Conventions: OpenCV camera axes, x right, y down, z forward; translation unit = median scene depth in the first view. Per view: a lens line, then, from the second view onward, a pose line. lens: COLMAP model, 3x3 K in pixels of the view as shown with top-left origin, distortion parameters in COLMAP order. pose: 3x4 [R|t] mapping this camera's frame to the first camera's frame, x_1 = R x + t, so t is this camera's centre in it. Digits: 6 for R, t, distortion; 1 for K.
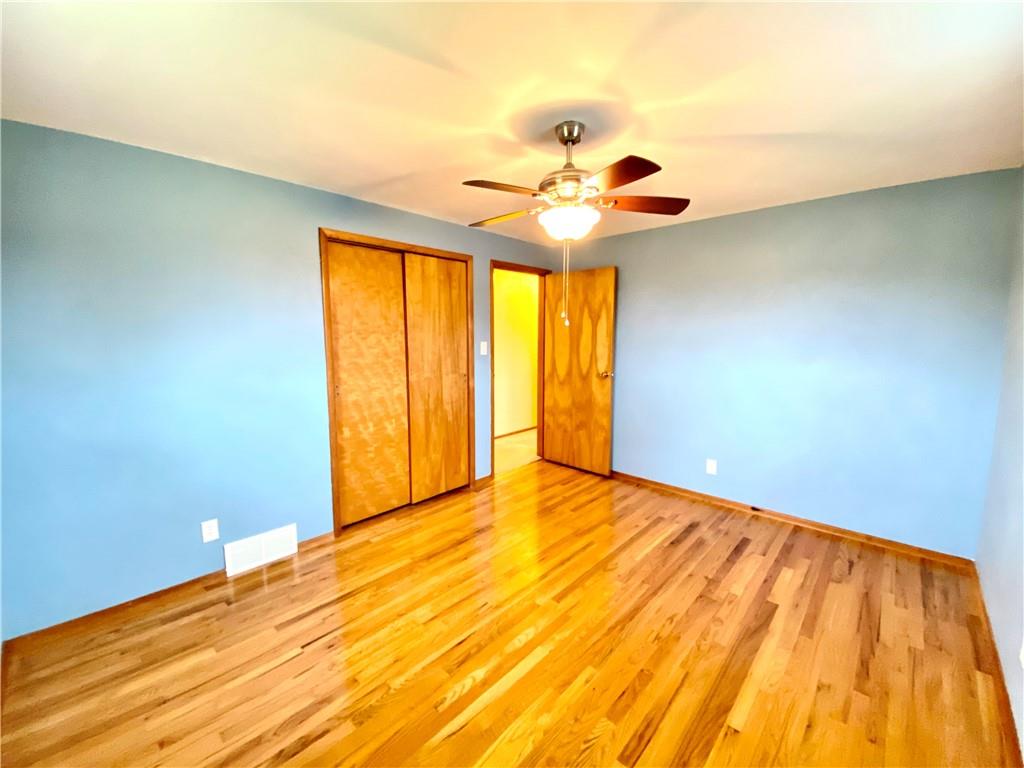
lens RADIAL K [[411.1, 0, 512.0], [0, 411.1, 384.0], [0, 0, 1]] dist [-0.000741, -0.000136]
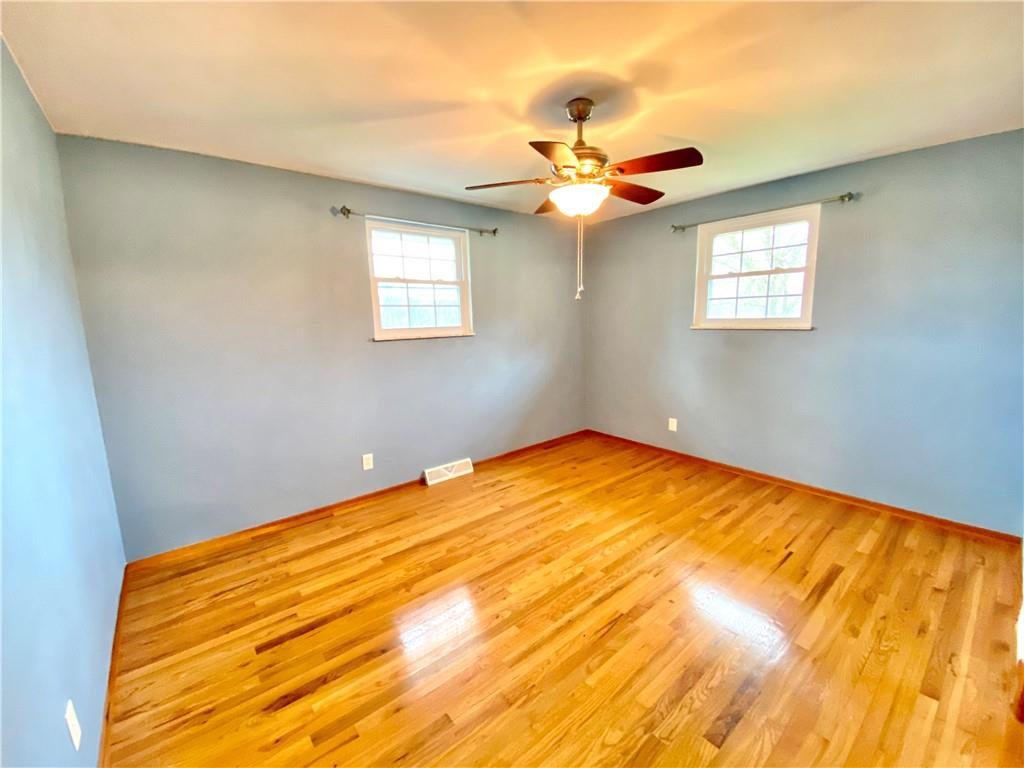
lens RADIAL K [[421.9, 0, 512.0], [0, 421.9, 384.0], [0, 0, 1]] dist [0.000740, 0.000048]
pose [[-0.992006, 0.004313, 0.126115, 0.155927], [0.039762, 0.959188, 0.279959, -0.221219], [-0.119760, 0.282736, -0.951692, 1.939504]]
